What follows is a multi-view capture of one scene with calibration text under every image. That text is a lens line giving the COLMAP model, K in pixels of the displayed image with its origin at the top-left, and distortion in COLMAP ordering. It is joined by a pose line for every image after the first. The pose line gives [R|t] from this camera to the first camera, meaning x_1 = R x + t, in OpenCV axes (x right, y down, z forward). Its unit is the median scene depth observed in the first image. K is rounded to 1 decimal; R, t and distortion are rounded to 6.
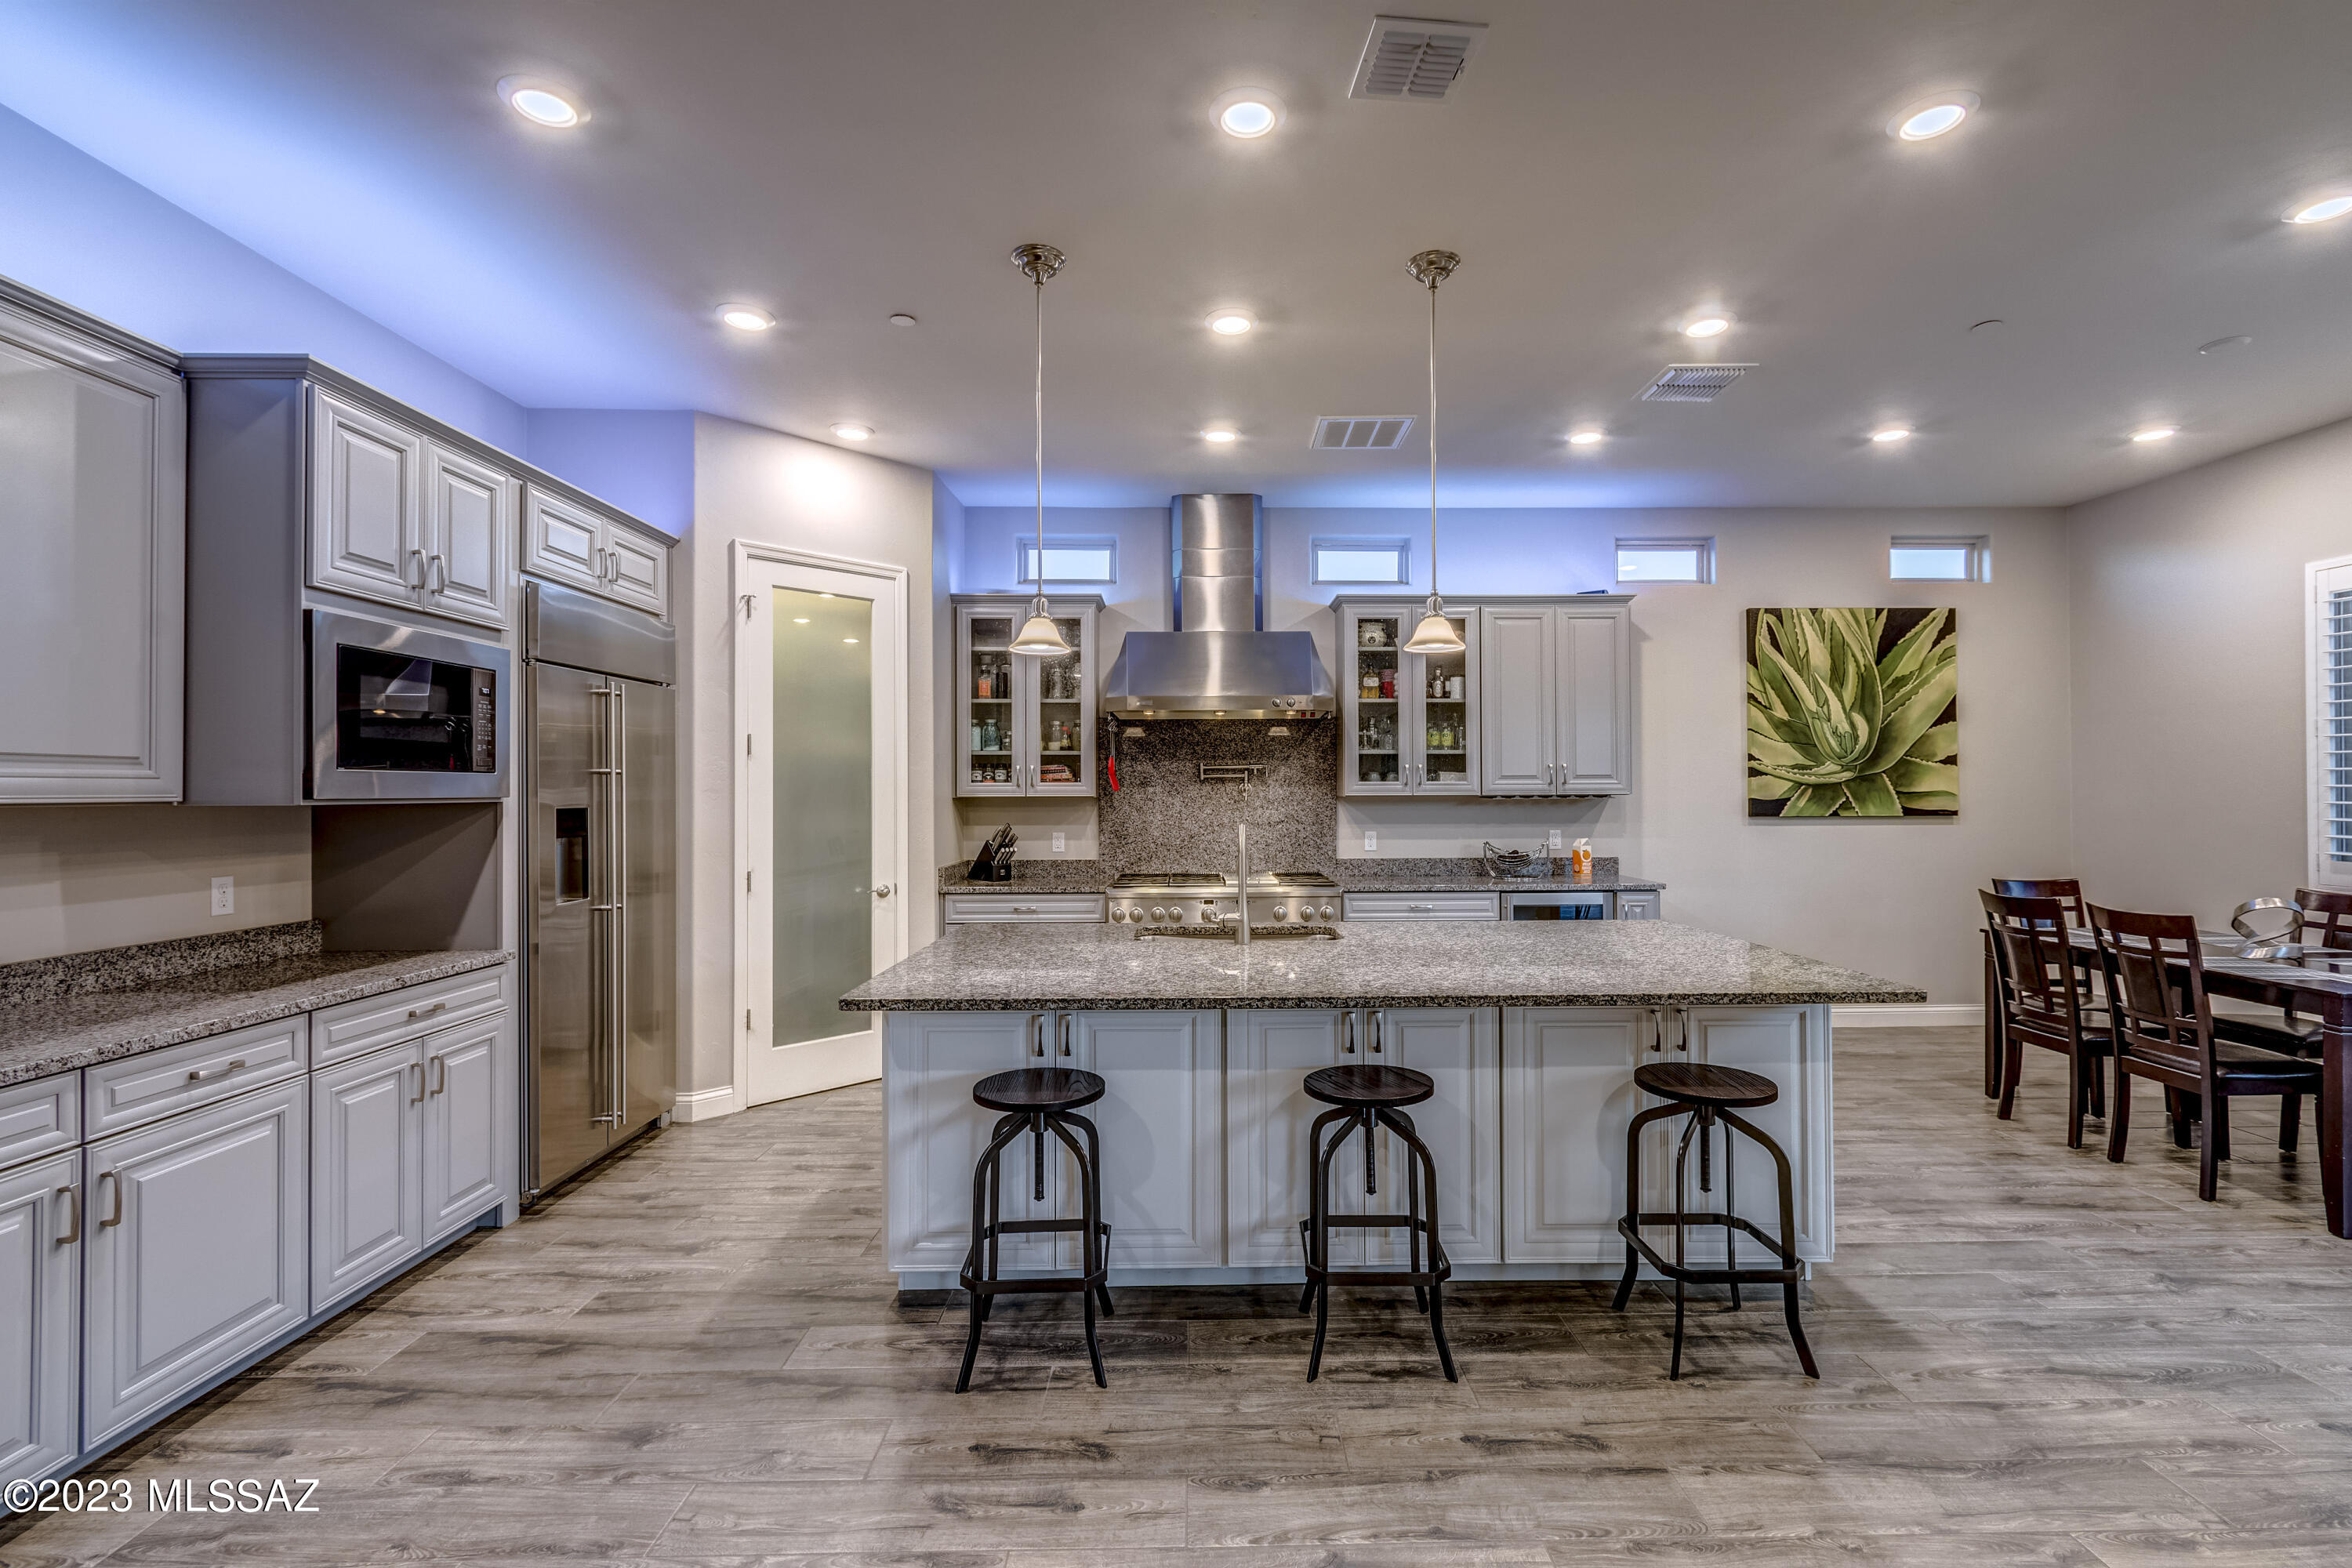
lens RADIAL K [[1039.4, 0, 1220.2], [0, 1039.4, 792.7], [0, 0, 1]] dist [0.000739, 0.000287]
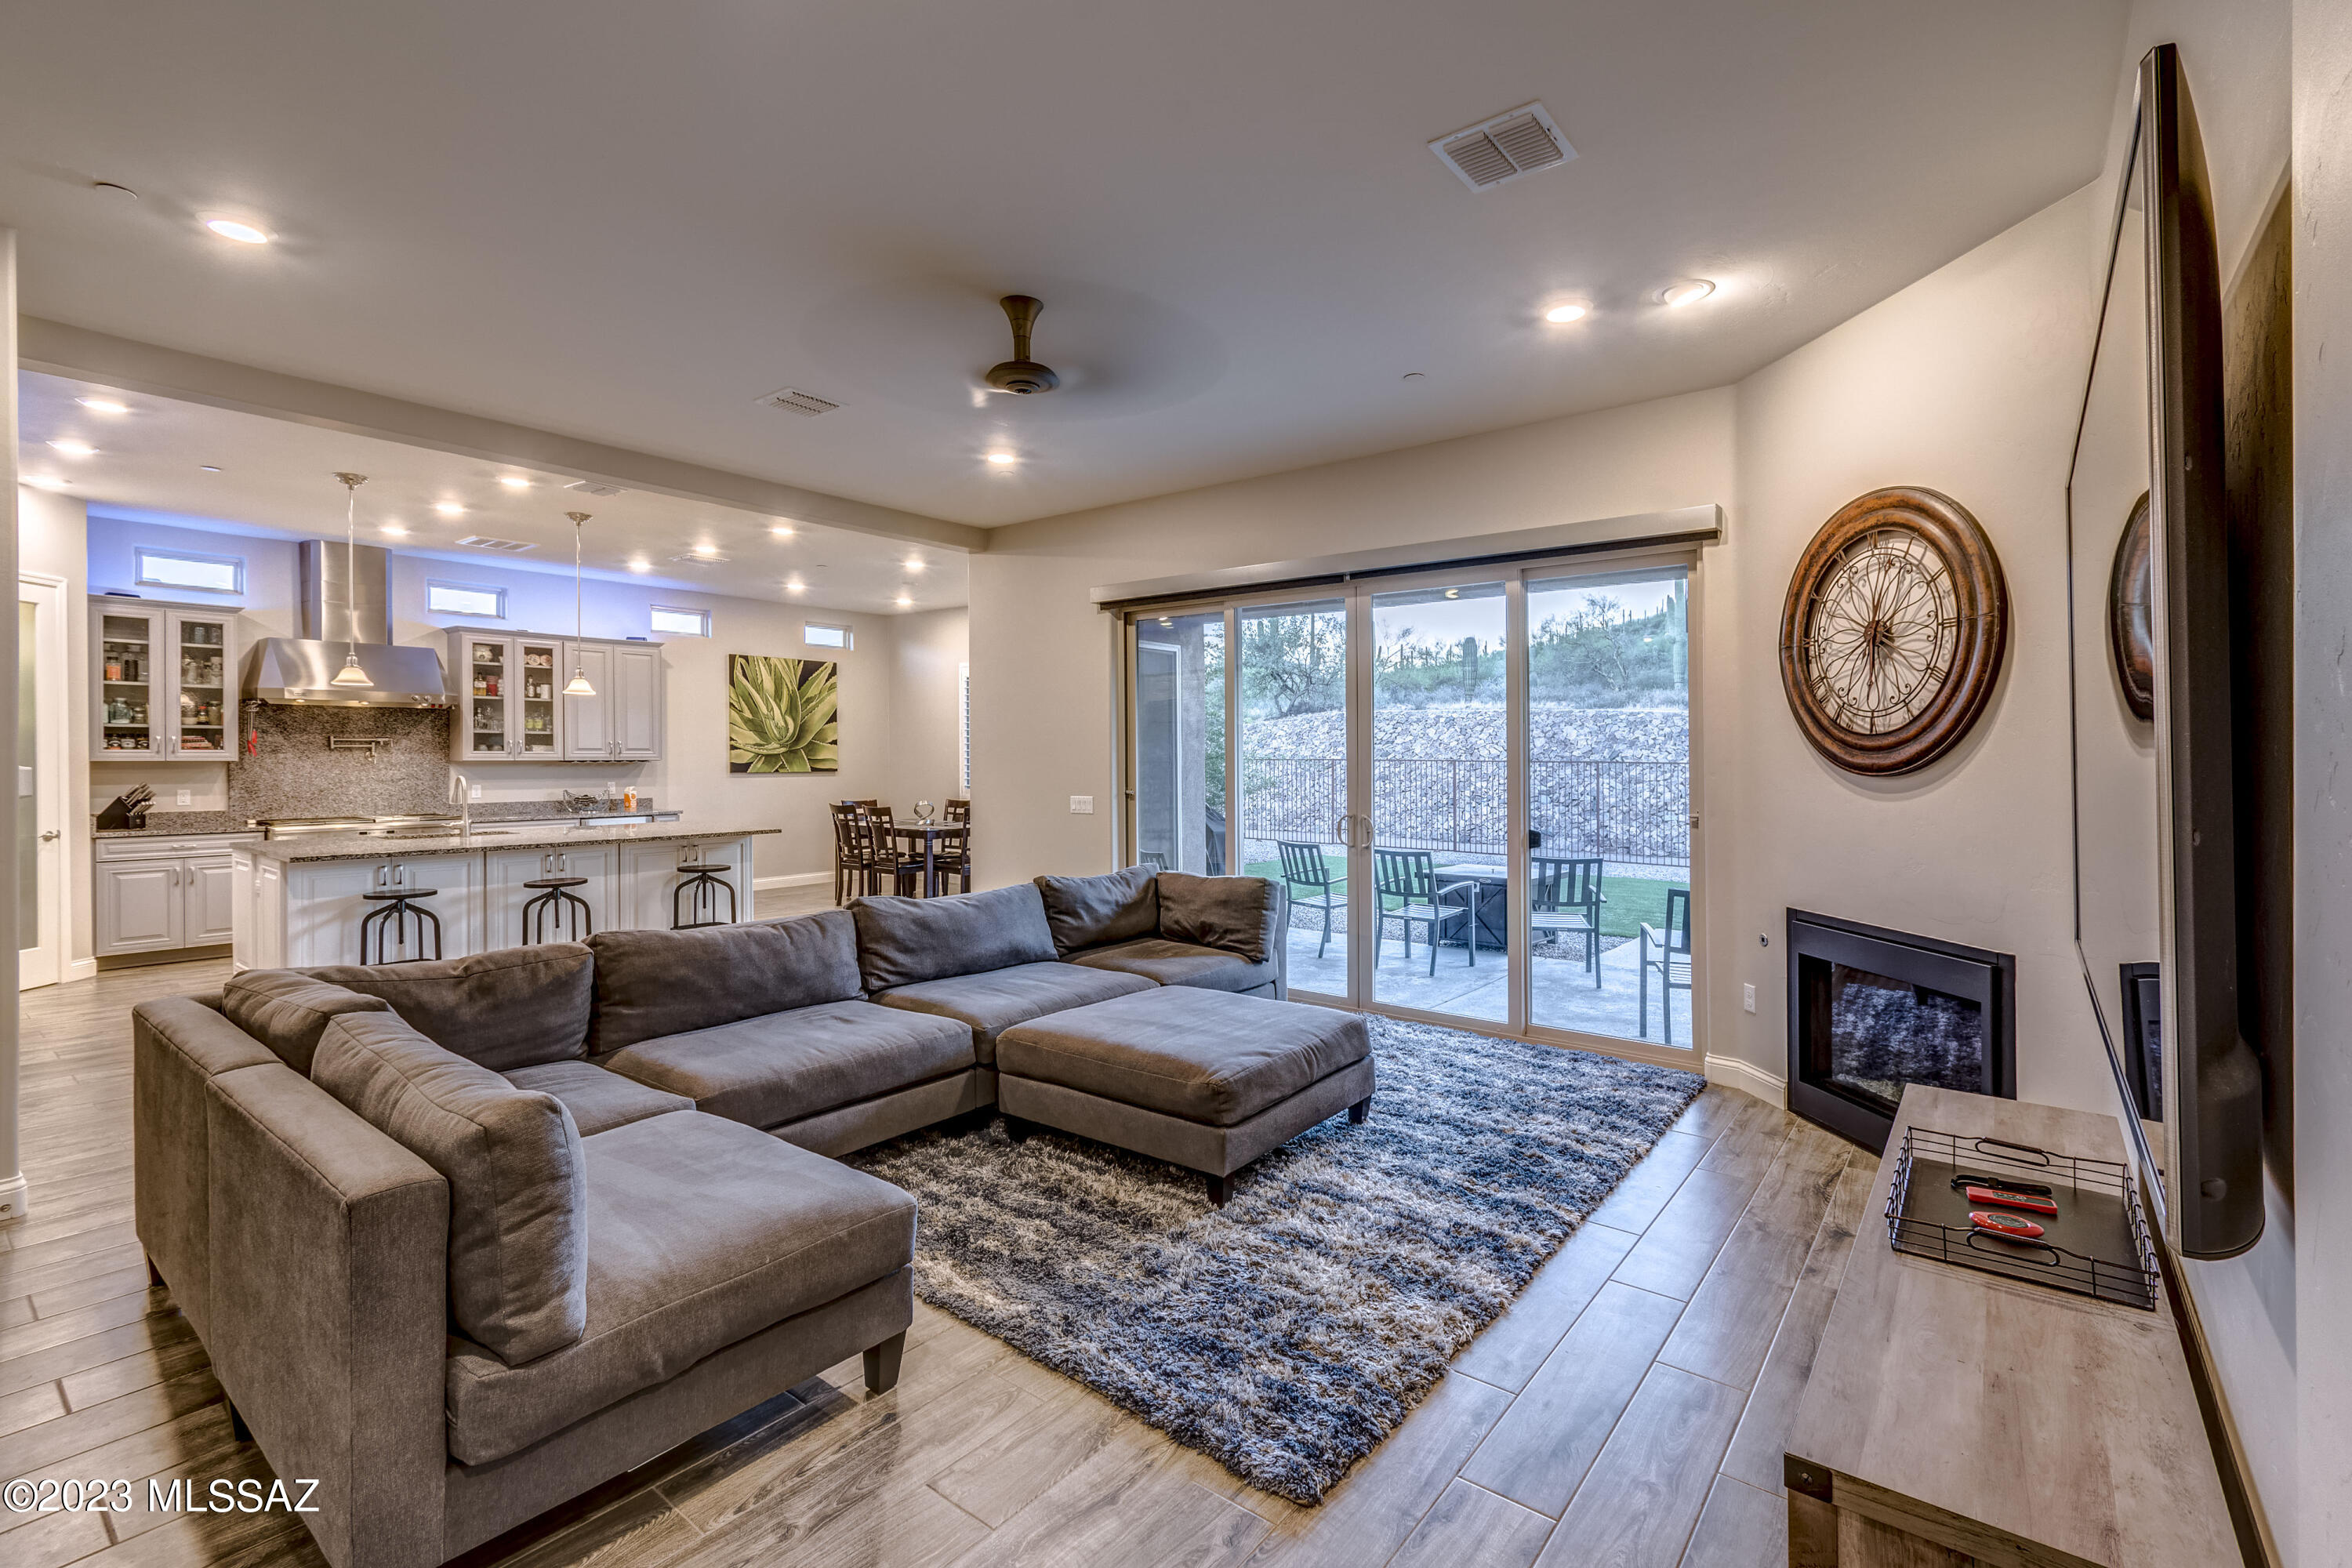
lens RADIAL K [[1047.5, 0, 1202.0], [0, 1047.5, 761.9], [0, 0, 1]] dist [0.000805, 0.000263]
pose [[0.637939, 0.000398, 0.770087, -0.353296], [-0.003719, 0.999990, 0.002564, -0.002860], [-0.770078, -0.004500, 0.637934, -0.759371]]
